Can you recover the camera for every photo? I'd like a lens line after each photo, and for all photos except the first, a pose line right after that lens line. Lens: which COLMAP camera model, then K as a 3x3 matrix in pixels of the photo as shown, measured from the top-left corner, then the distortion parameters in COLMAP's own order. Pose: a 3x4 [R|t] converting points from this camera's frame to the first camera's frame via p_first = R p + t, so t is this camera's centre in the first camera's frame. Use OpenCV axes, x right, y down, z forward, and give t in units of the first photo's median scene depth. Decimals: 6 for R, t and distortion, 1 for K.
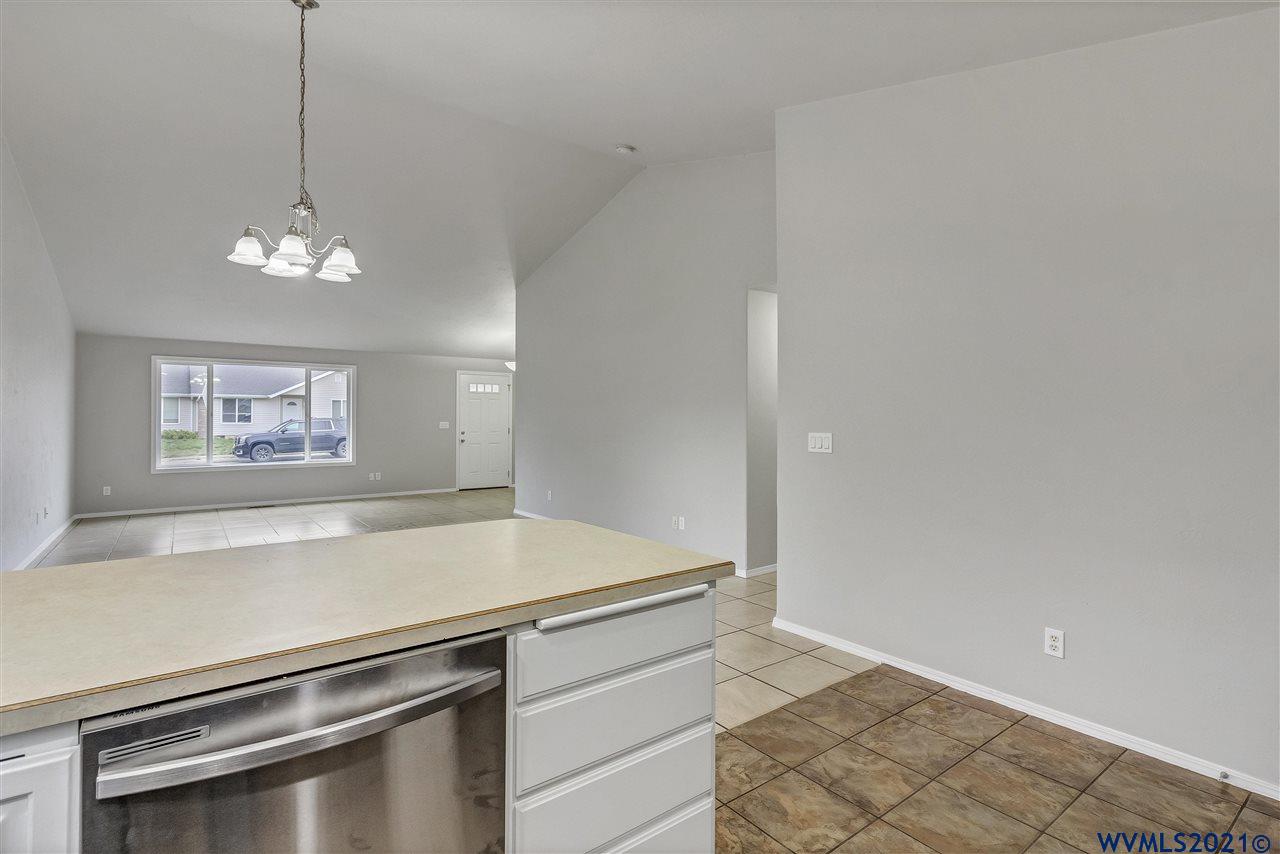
lens RADIAL K [[608.6, 0, 639.6], [0, 608.6, 425.1], [0, 0, 1]] dist [0.003135, 0.000236]
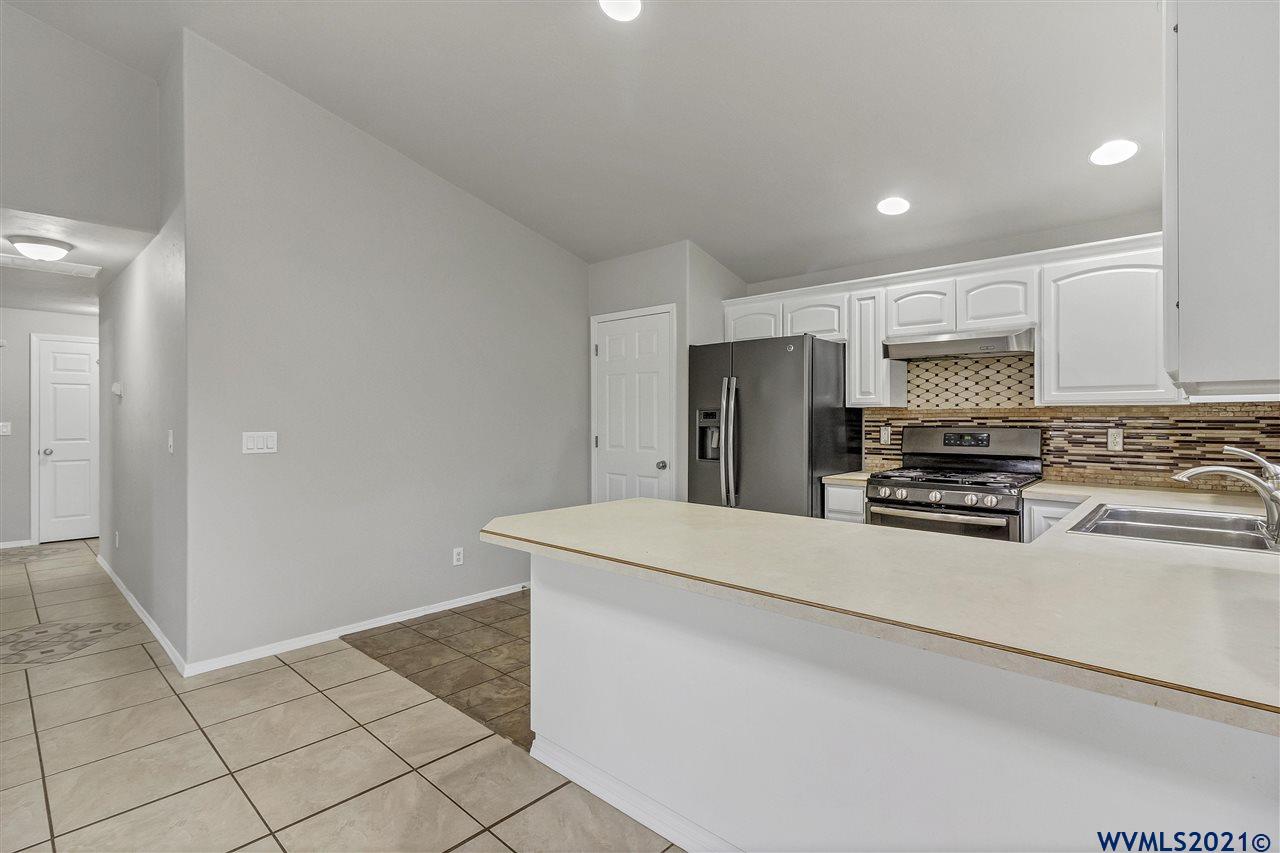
lens RADIAL K [[608.6, 0, 643.2], [0, 608.6, 419.8], [0, 0, 1]] dist [0.003135, 0.000236]
pose [[-0.193223, 0.000797, 0.981155, -0.984194], [0.008511, 0.999963, 0.000864, -0.001983], [-0.981118, 0.008517, -0.193223, 0.821742]]
